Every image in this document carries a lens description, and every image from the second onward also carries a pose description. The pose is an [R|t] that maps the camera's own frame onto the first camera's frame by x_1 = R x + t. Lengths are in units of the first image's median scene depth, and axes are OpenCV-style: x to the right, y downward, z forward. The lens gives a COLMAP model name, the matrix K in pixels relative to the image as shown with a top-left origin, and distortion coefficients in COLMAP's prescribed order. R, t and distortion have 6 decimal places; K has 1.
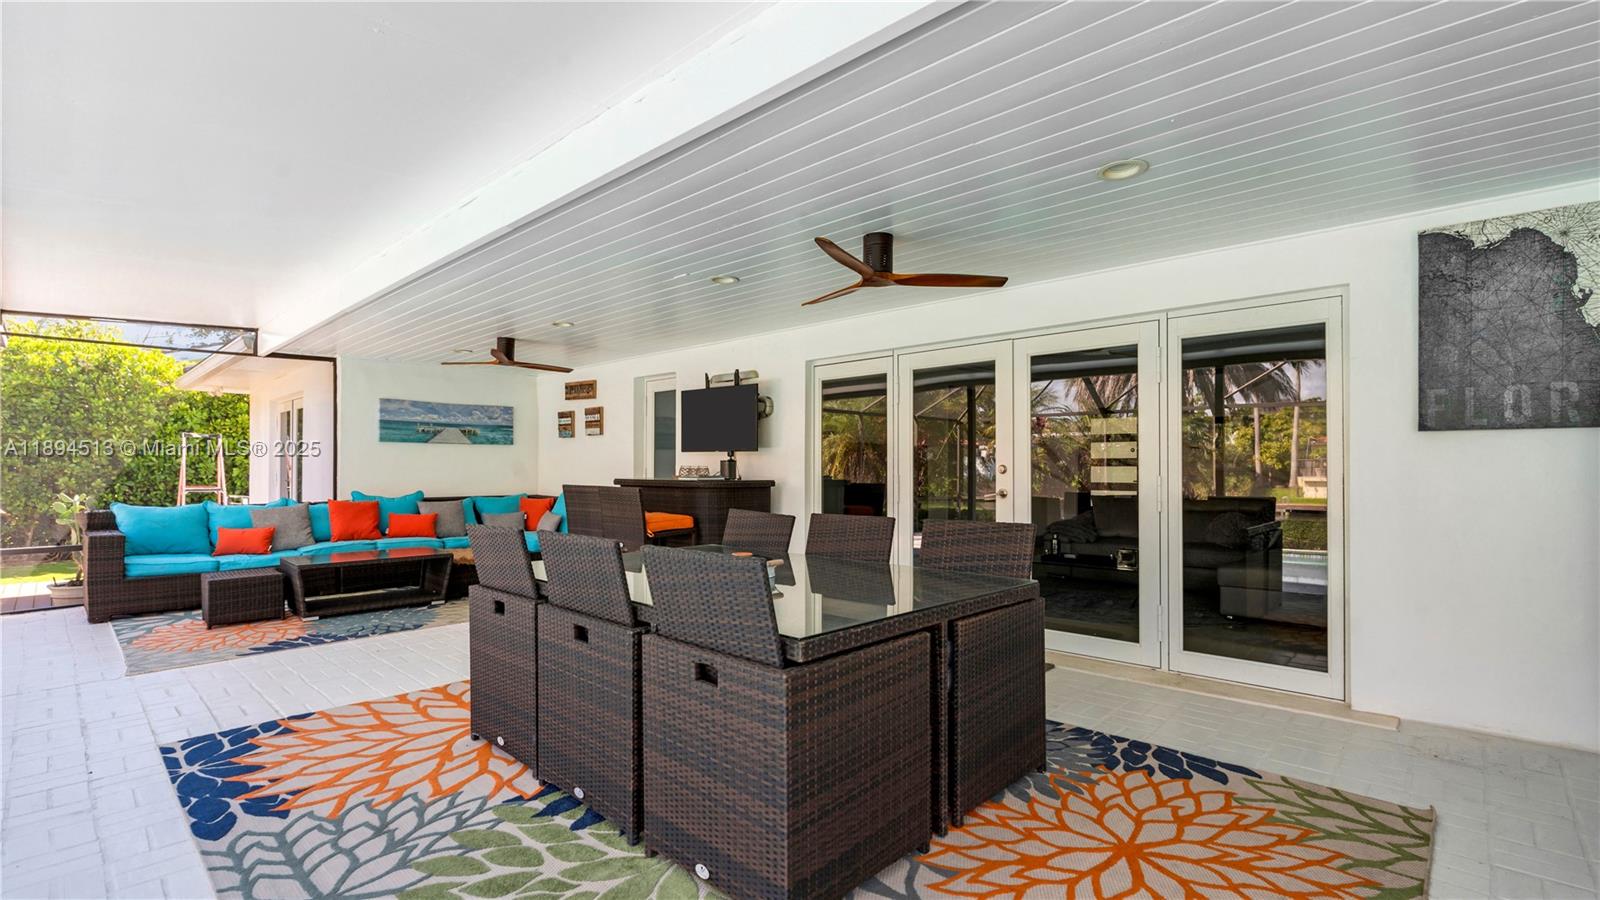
lens RADIAL K [[707.2, 0, 795.5], [0, 707.2, 455.4], [0, 0, 1]] dist [0.002945, 0.002160]
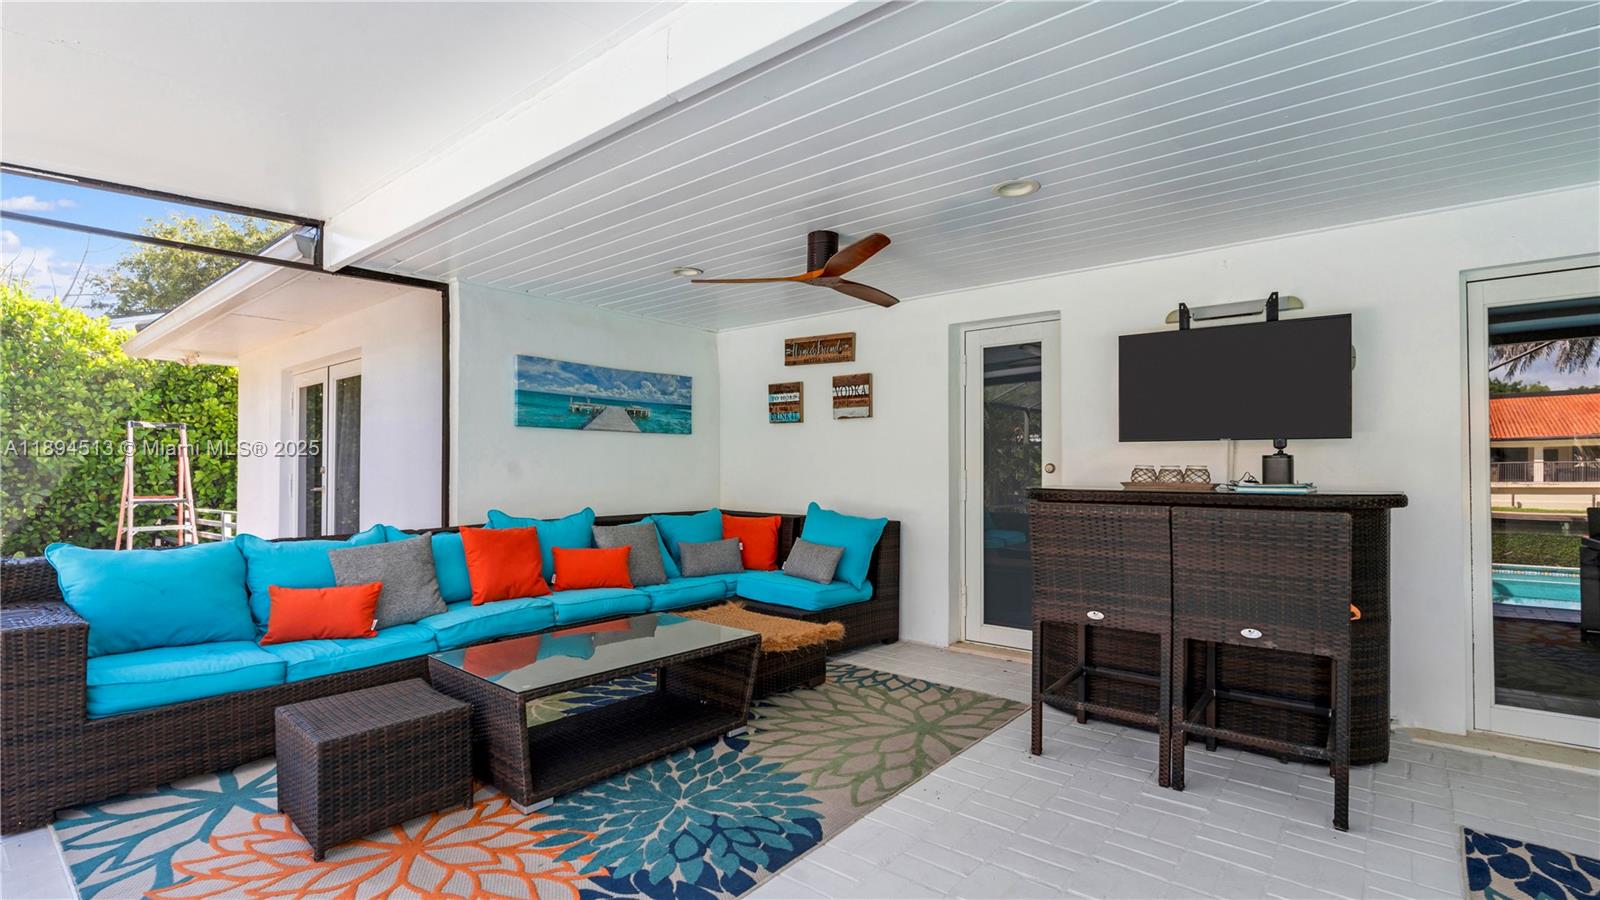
lens RADIAL K [[707.2, 0, 804.6], [0, 707.2, 453.1], [0, 0, 1]] dist [0.002945, 0.002160]
pose [[0.996965, 0.001449, 0.077844, -0.376634], [-0.000950, 0.999979, -0.006441, 0.006593], [-0.077851, 0.006347, 0.996945, 0.369029]]
